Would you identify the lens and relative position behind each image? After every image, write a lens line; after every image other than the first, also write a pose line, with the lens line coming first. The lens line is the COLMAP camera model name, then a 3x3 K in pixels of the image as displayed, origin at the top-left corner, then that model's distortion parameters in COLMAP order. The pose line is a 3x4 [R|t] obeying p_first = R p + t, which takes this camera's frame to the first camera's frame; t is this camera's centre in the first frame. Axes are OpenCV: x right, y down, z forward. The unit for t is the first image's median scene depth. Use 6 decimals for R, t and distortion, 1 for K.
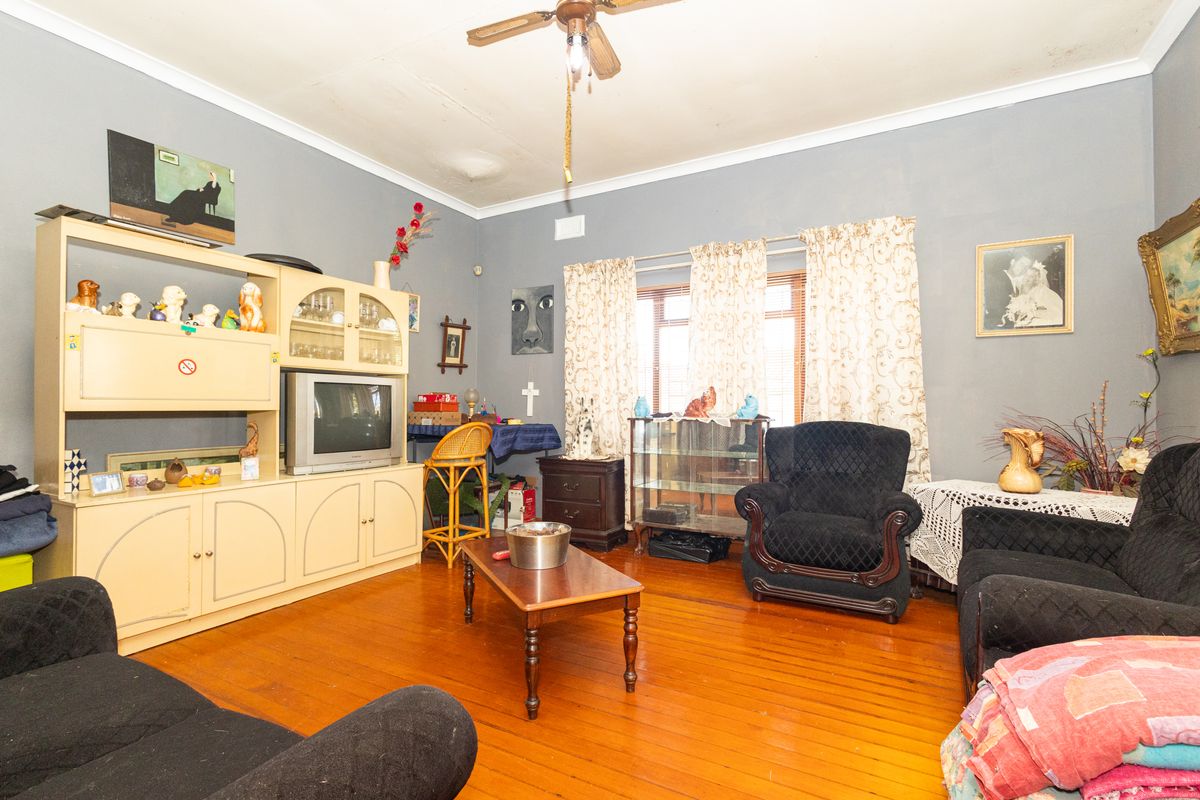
lens RADIAL K [[543.0, 0, 596.1], [0, 543.0, 402.4], [0, 0, 1]] dist [0.001497, -0.000325]
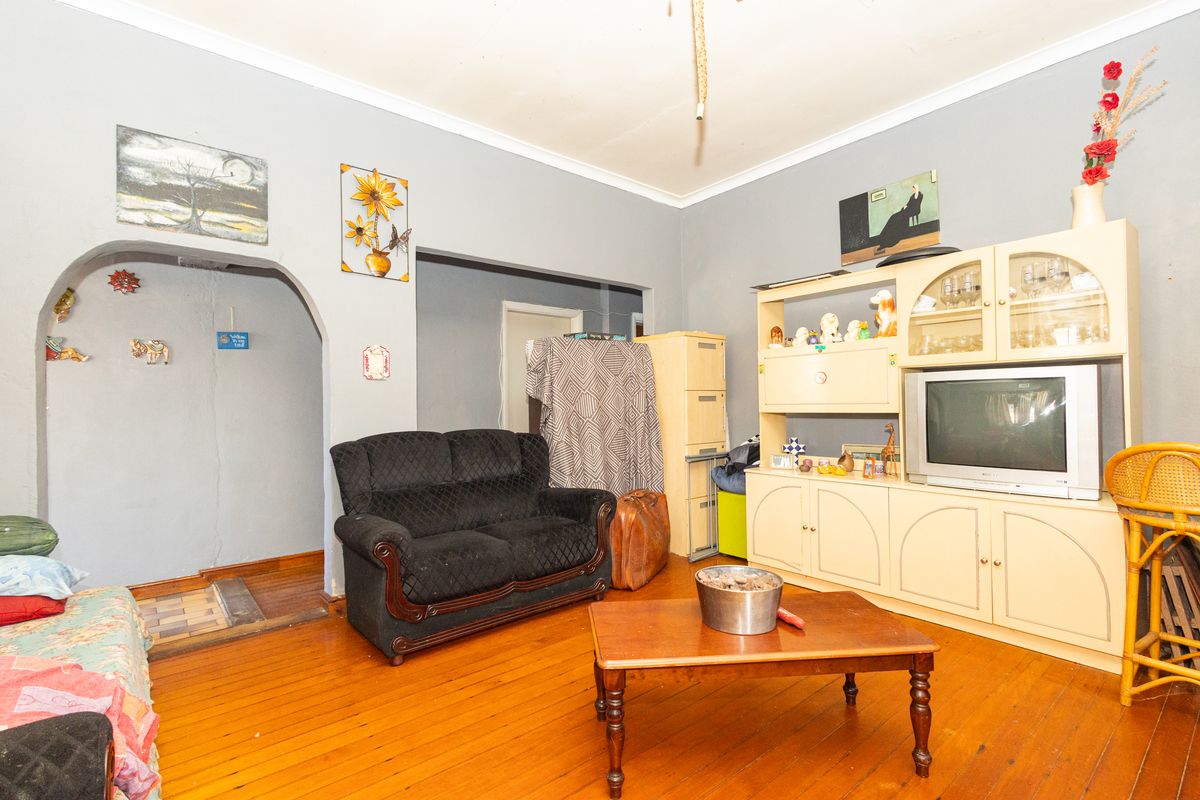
lens RADIAL K [[543.0, 0, 596.1], [0, 543.0, 402.4], [0, 0, 1]] dist [0.001497, -0.000325]
pose [[-0.366214, -0.000308, -0.930531, 0.495241], [0.021635, 0.999727, -0.008845, -0.007324], [0.930279, -0.023371, -0.366107, 0.803301]]
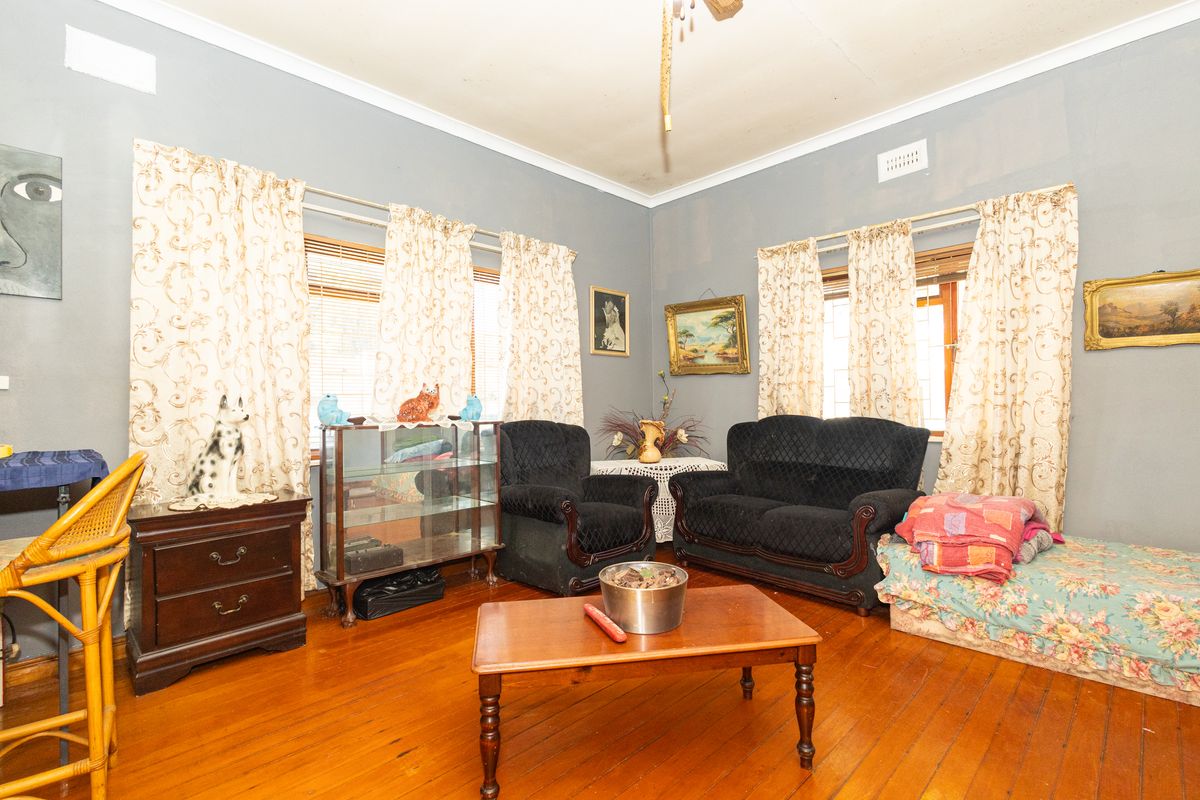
lens RADIAL K [[543.0, 0, 596.1], [0, 543.0, 402.4], [0, 0, 1]] dist [0.001497, -0.000325]
pose [[0.289023, -0.005270, 0.957308, -0.601005], [-0.001188, 0.999982, 0.005864, -0.007409], [-0.957321, -0.002832, 0.289011, 0.615868]]
